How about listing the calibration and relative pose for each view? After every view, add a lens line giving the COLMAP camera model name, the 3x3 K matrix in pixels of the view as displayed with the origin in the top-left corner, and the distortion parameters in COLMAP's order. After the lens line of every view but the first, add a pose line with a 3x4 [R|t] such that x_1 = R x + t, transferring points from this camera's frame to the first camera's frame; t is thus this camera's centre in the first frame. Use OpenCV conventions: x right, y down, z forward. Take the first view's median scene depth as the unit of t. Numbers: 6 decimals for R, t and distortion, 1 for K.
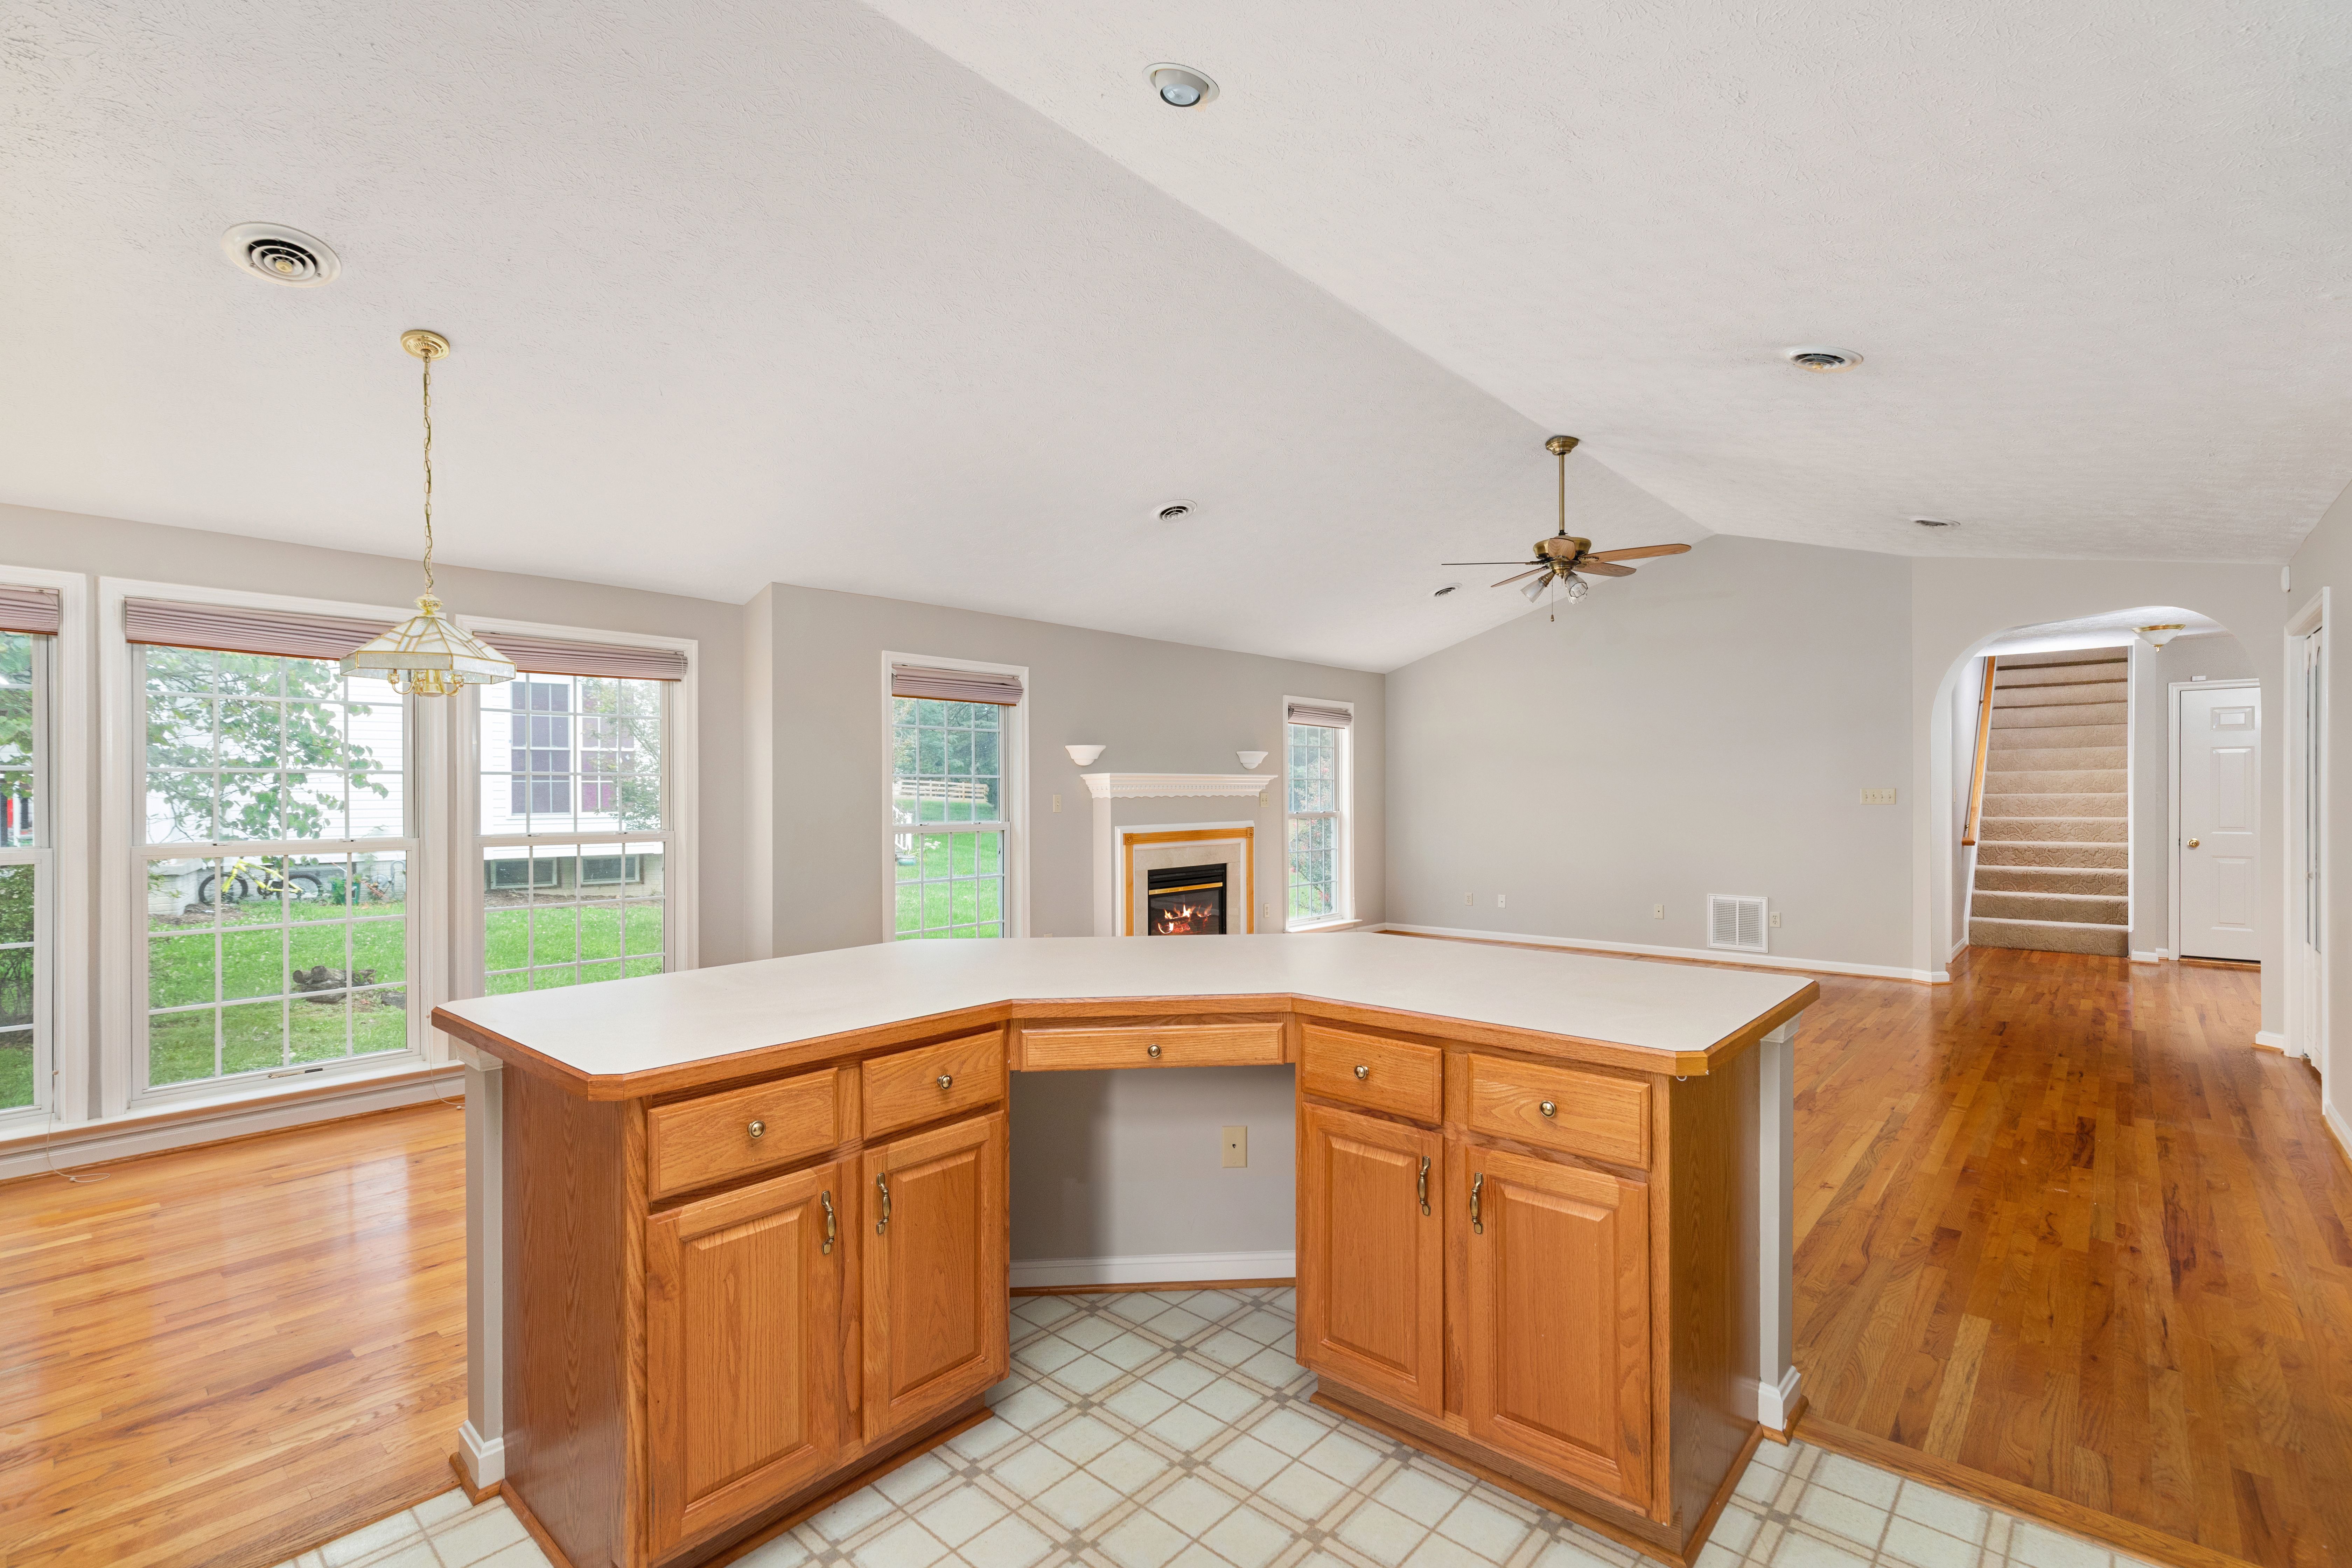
lens RADIAL K [[1051.9, 0, 1190.8], [0, 1051.9, 790.1], [0, 0, 1]] dist [0.003571, -0.000640]
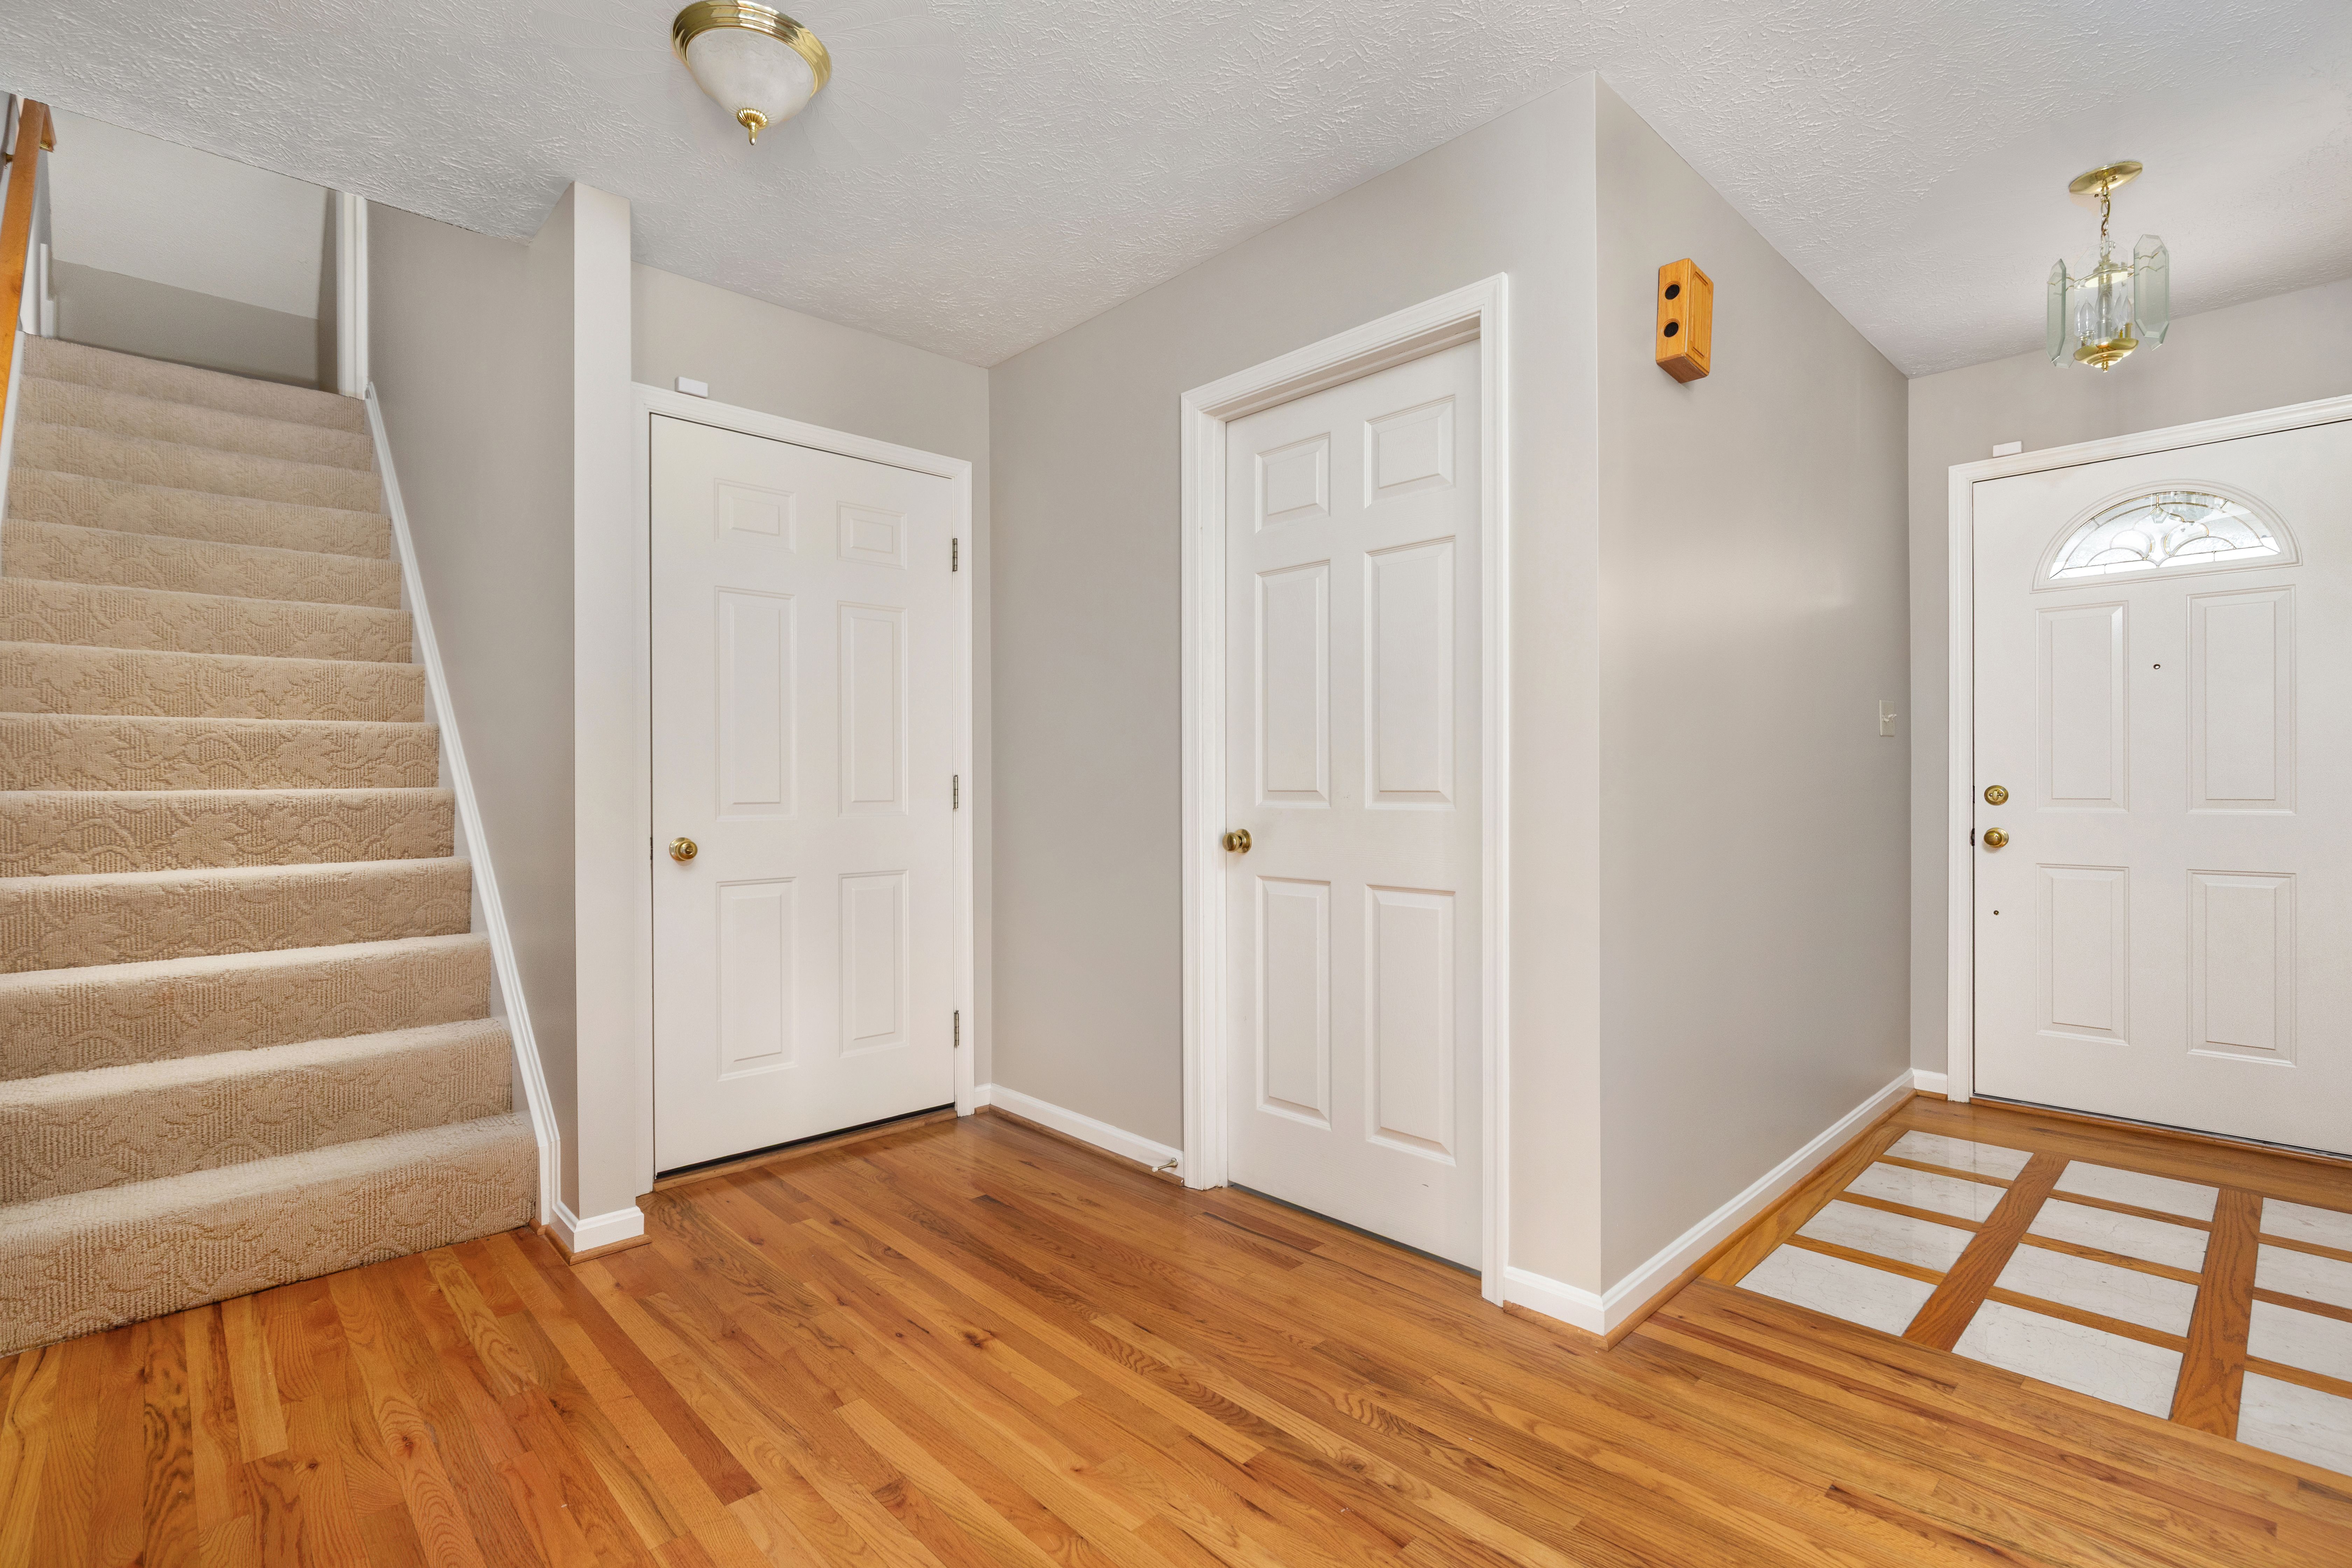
lens RADIAL K [[1075.7, 0, 1176.0], [0, 1075.7, 784.0], [0, 0, 1]] dist [0.003252, 0.000207]
pose [[0.081230, 0.001532, 0.996694, 0.648053], [-0.000242, 0.999999, -0.001517, 0.031480], [-0.996695, -0.000118, 0.081230, 0.868414]]
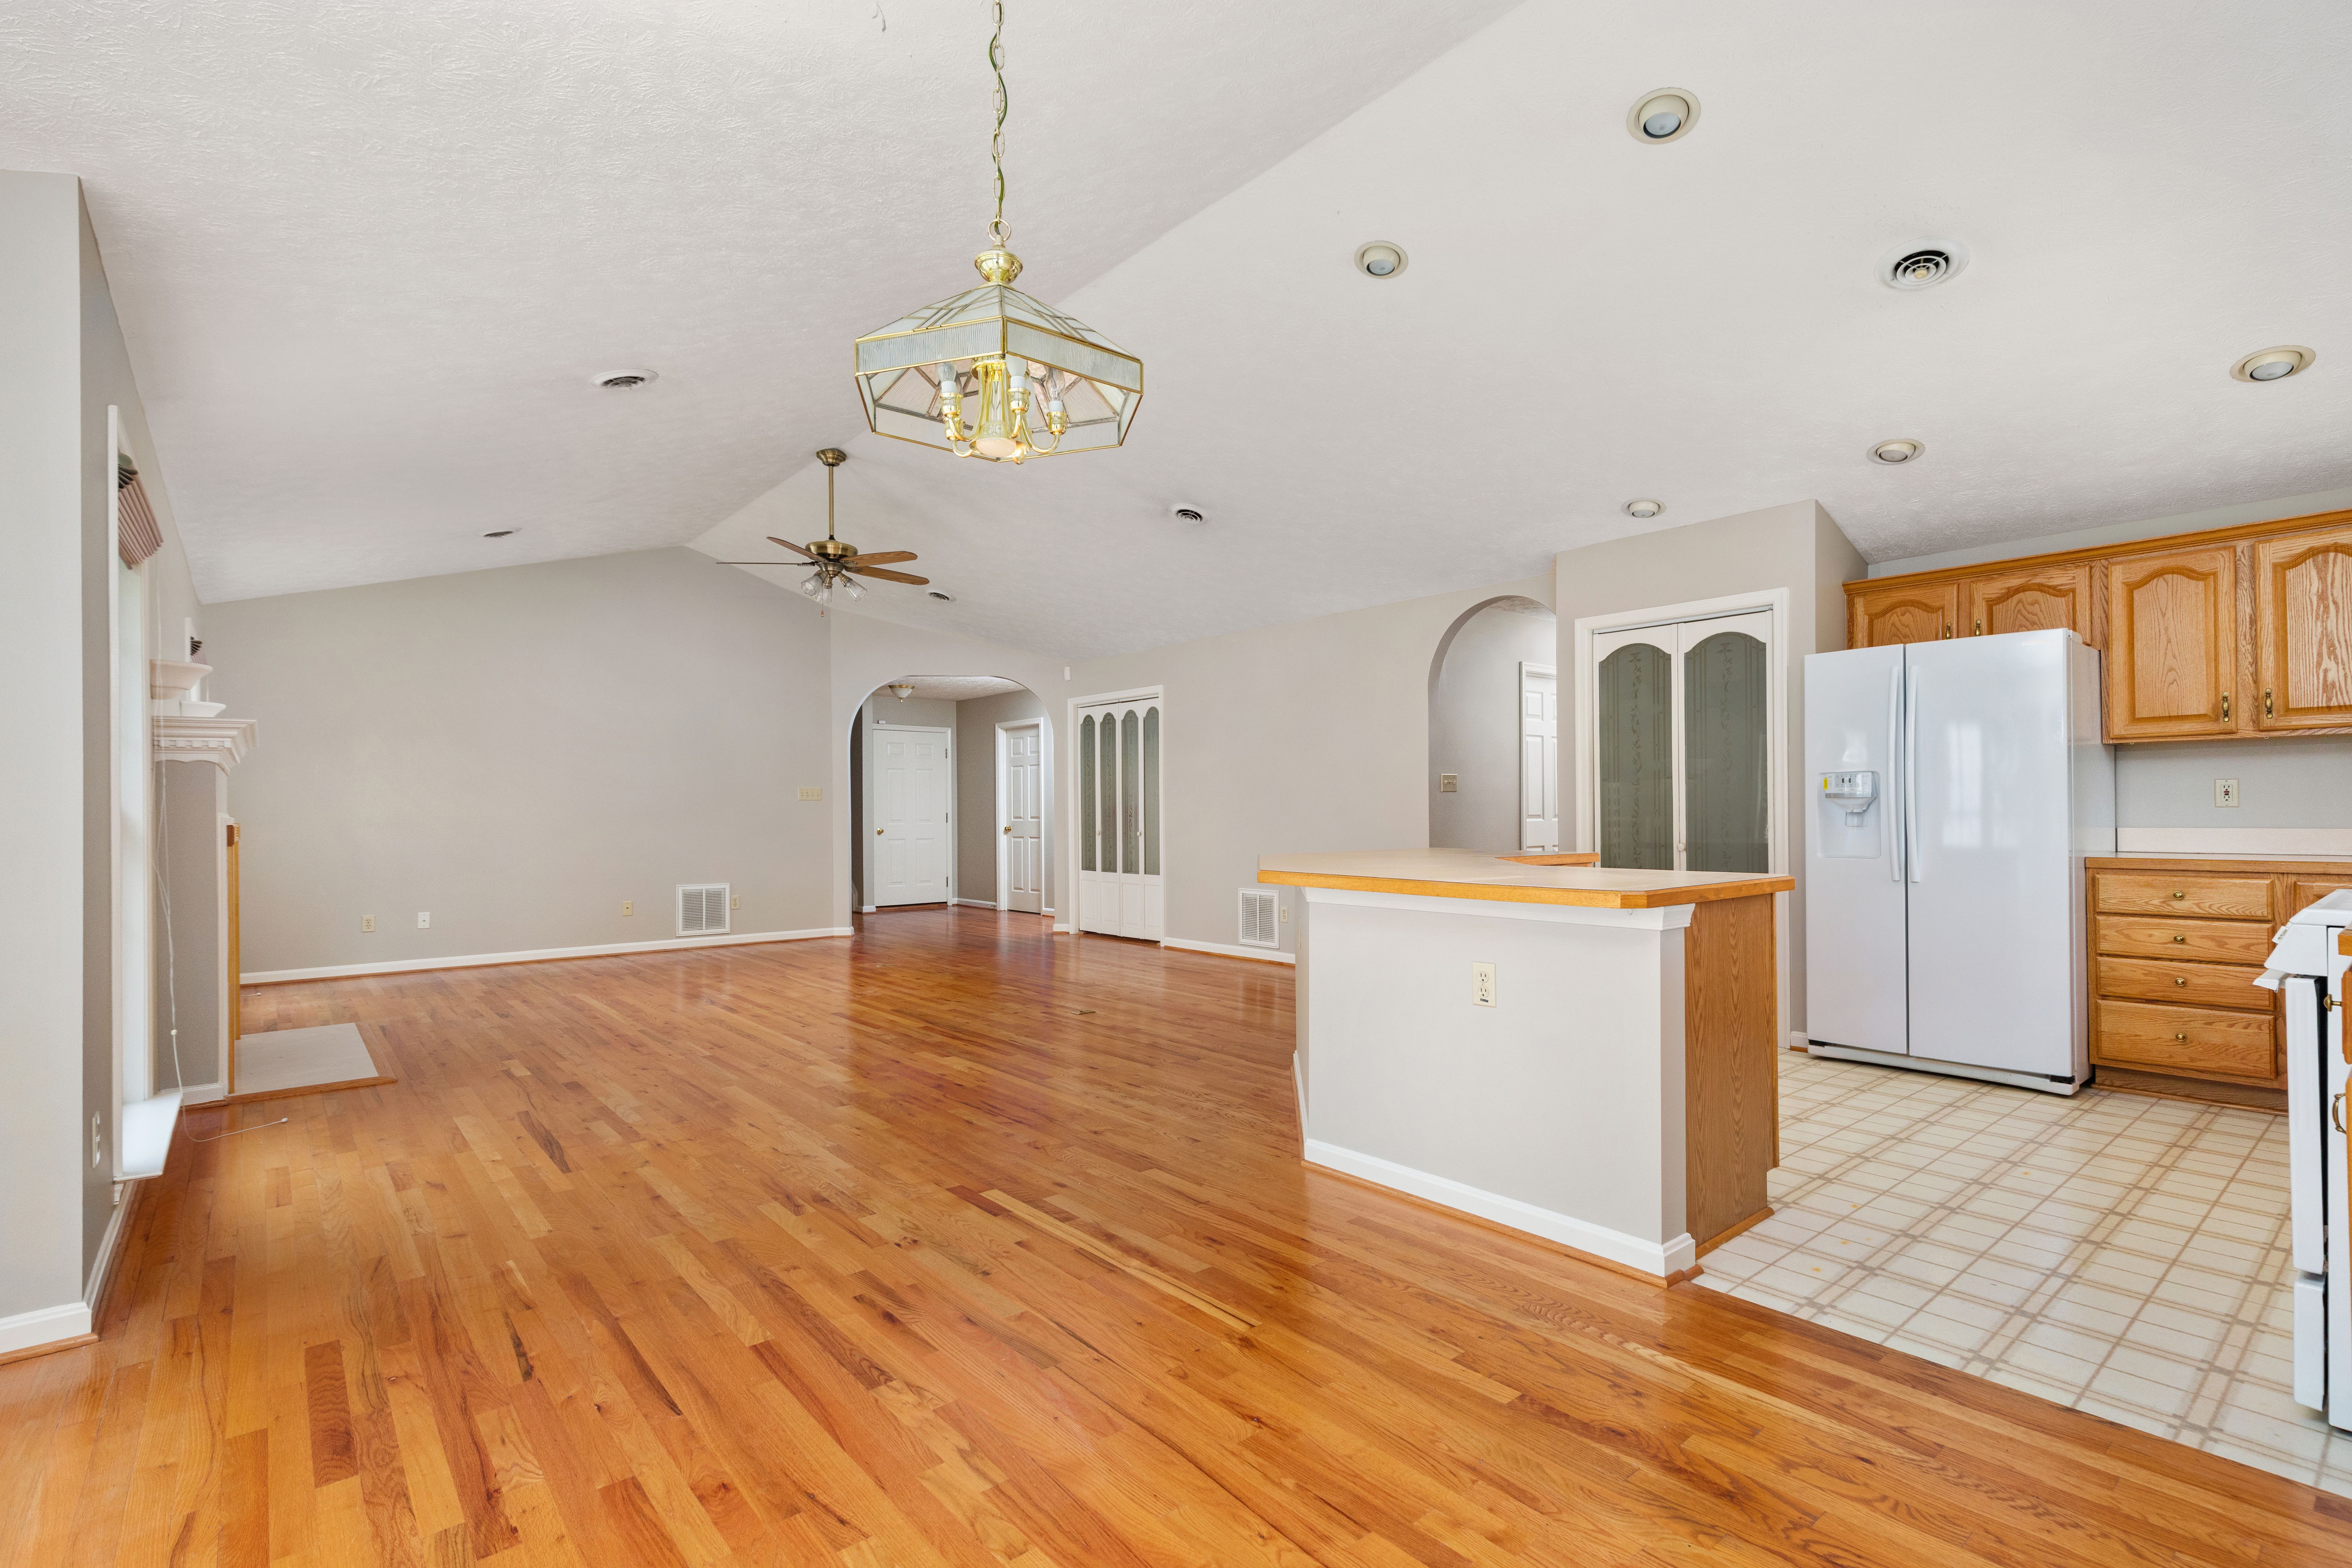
lens RADIAL K [[1079.3, 0, 1177.8], [0, 1079.3, 804.7], [0, 0, 1]] dist [-0.000747, -0.000239]
pose [[0.148815, 0.012760, 0.988783, -0.545963], [0.004373, 0.999898, -0.013562, 0.038455], [-0.988855, 0.006342, 0.148745, 0.380959]]
